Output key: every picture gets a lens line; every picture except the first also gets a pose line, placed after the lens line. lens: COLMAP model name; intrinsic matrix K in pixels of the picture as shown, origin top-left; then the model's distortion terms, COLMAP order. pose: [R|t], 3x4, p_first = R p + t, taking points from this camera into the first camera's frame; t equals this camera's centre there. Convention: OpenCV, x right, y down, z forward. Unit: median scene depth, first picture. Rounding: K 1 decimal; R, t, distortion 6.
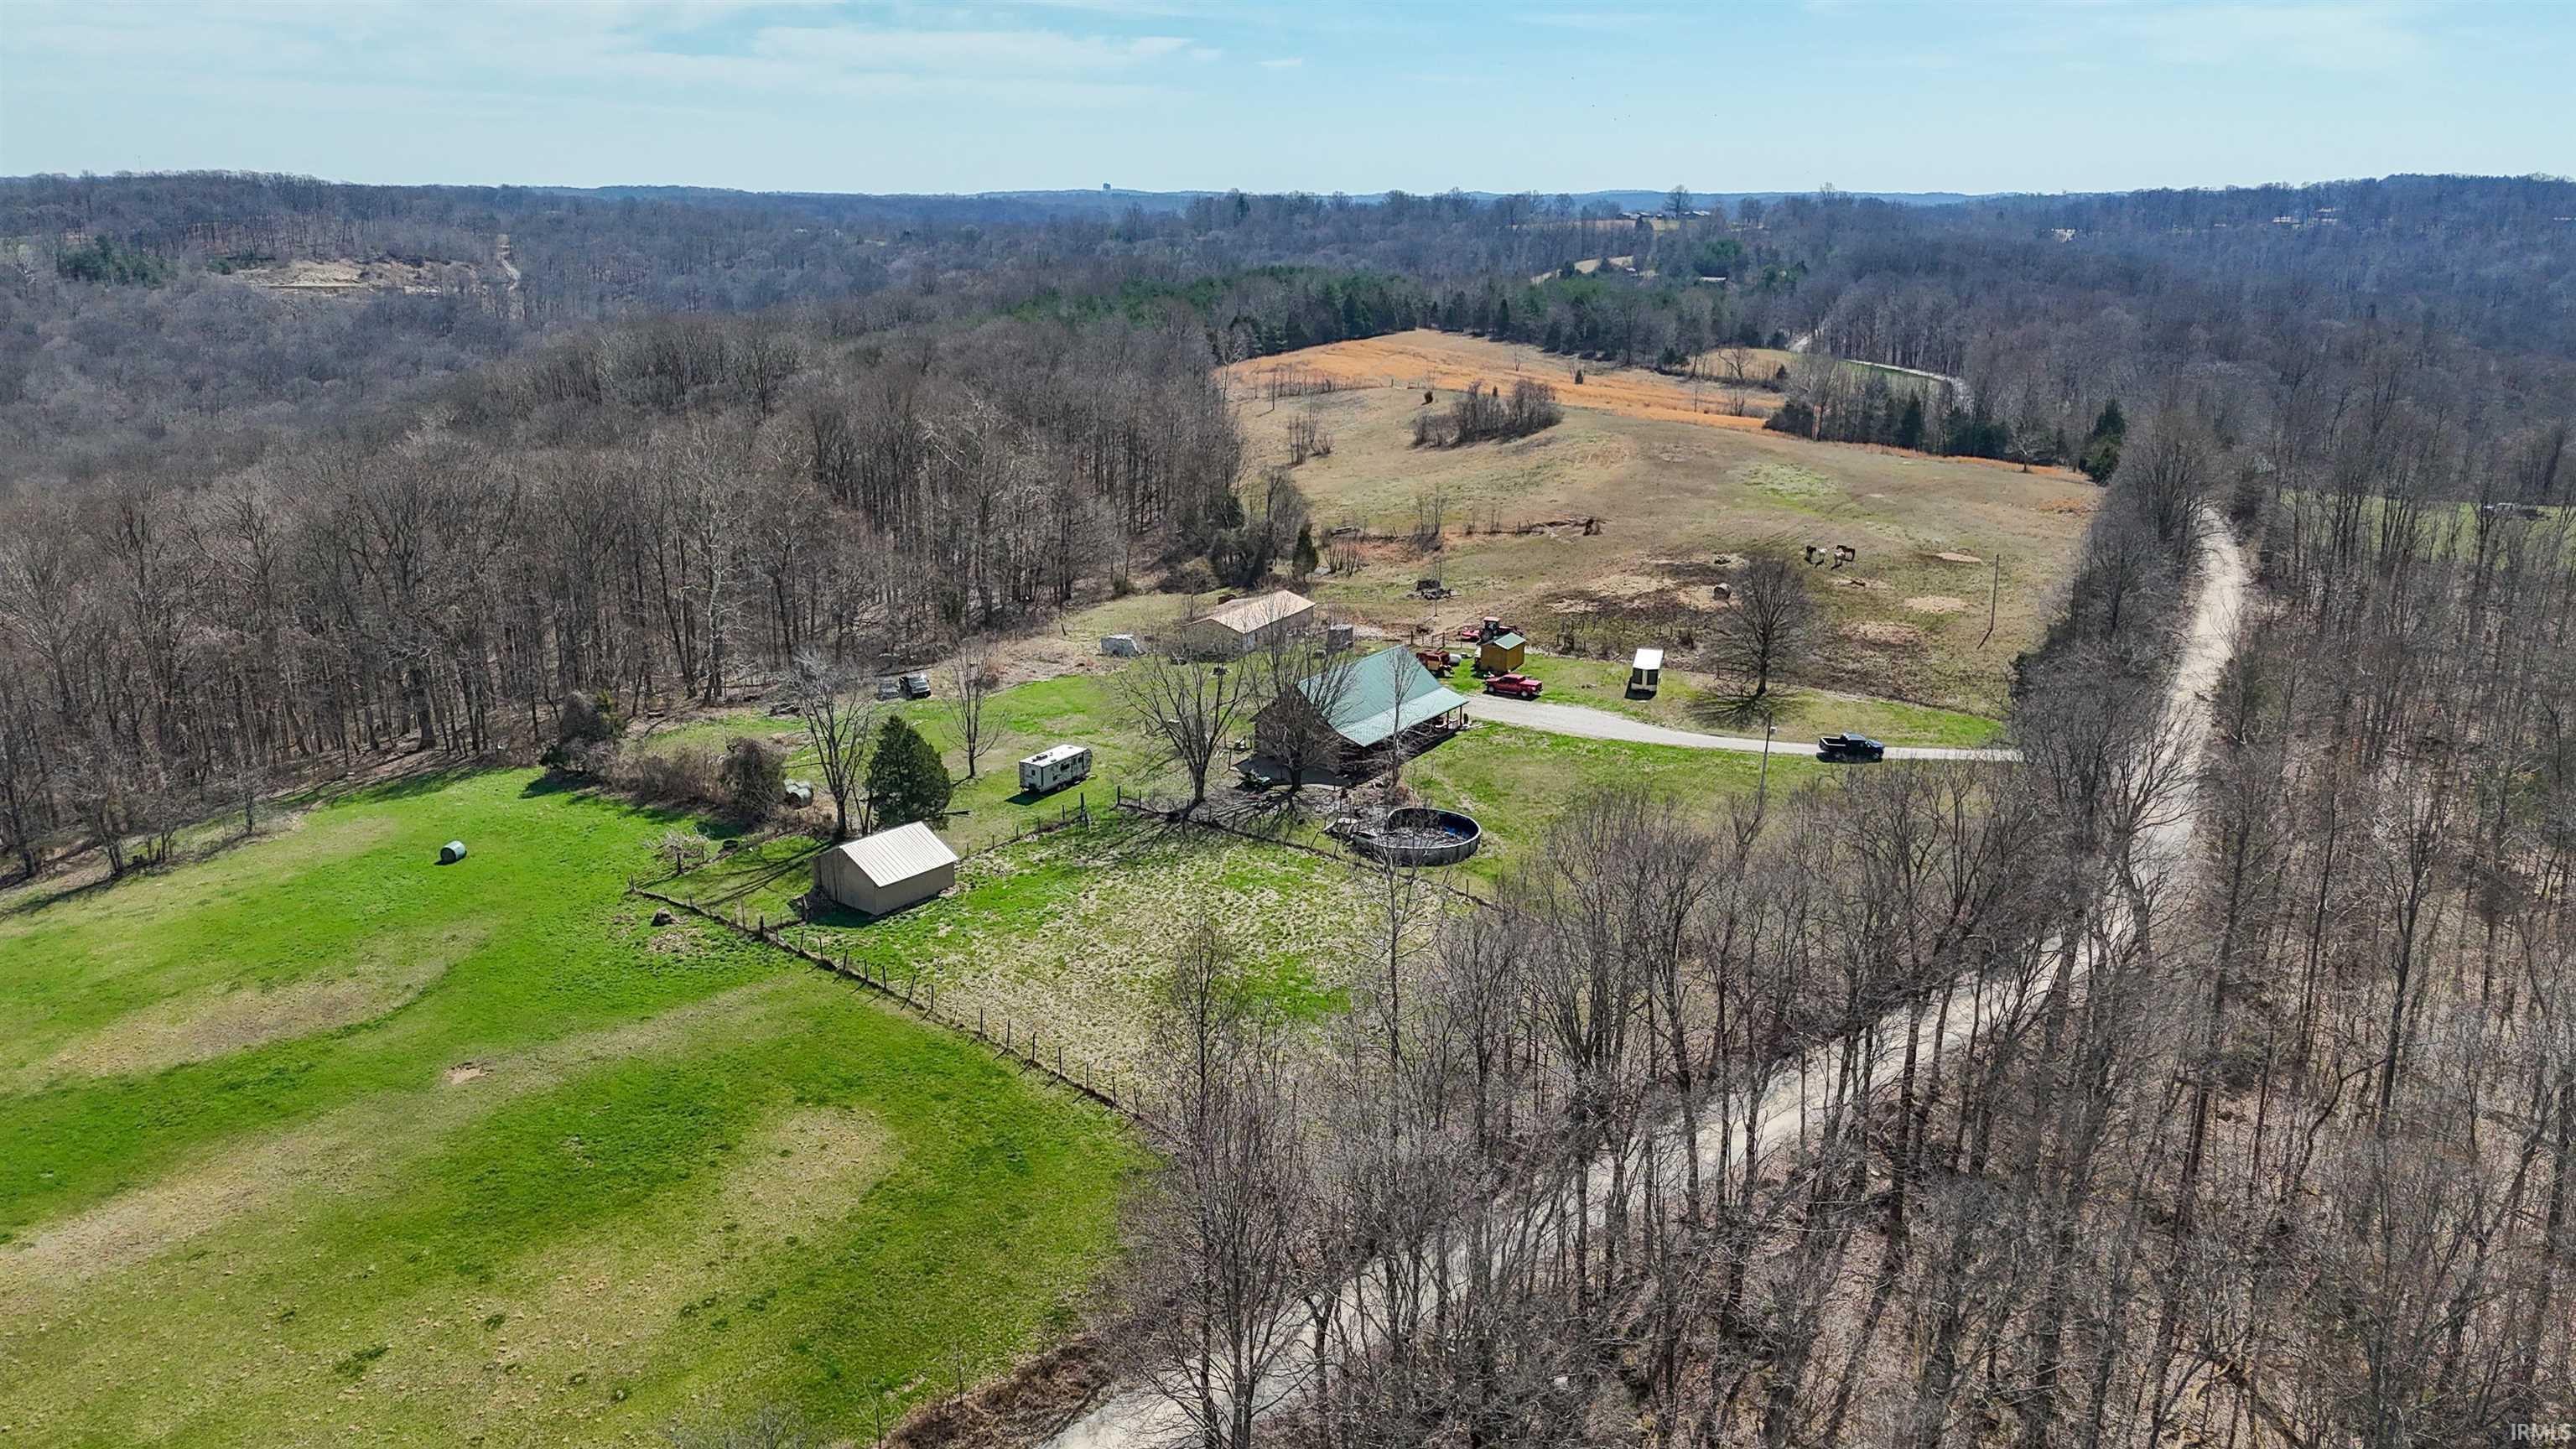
lens RADIAL K [[1840.0, 0, 1288.0], [0, 1840.0, 724.5], [0, 0, 1]] dist [0.072119, -0.060589]
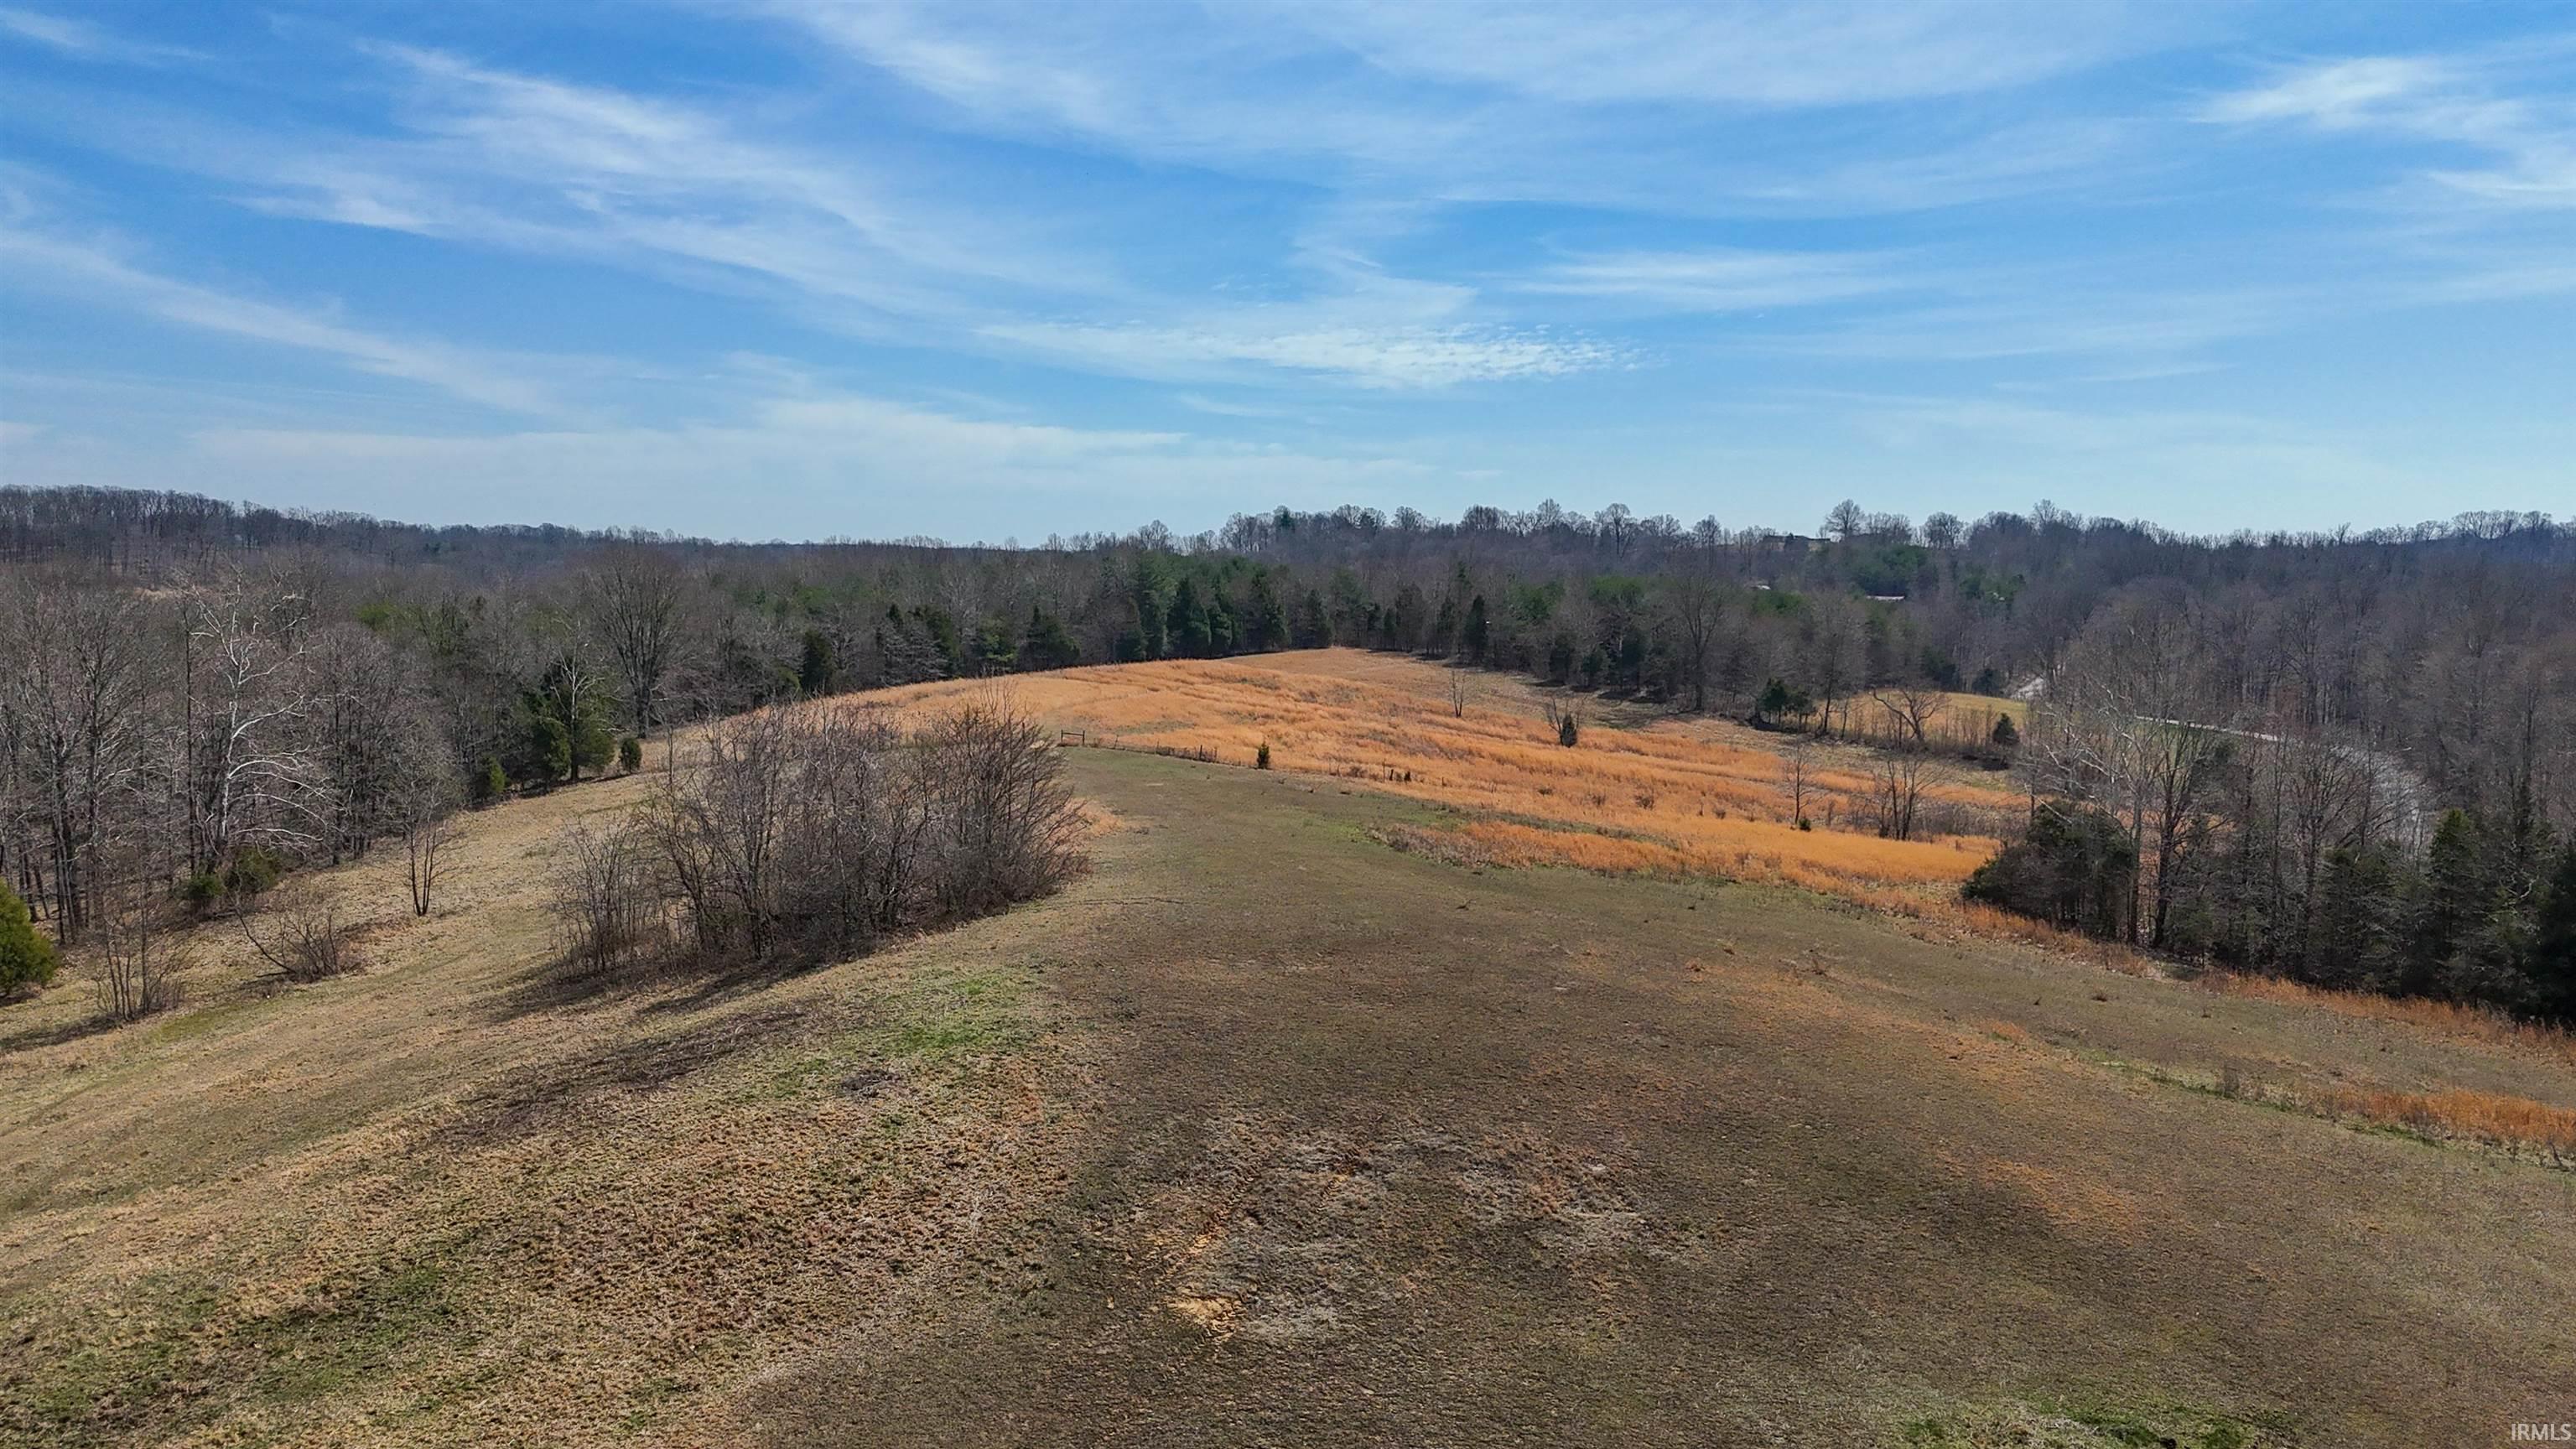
lens RADIAL K [[1840.0, 0, 1288.0], [0, 1840.0, 724.5], [0, 0, 1]] dist [0.072119, -0.060589]
pose [[0.994336, 0.012445, -0.105552, 0.124850], [-0.032351, 0.981436, -0.189044, -0.088730], [0.101240, 0.191388, 0.976279, 0.480847]]
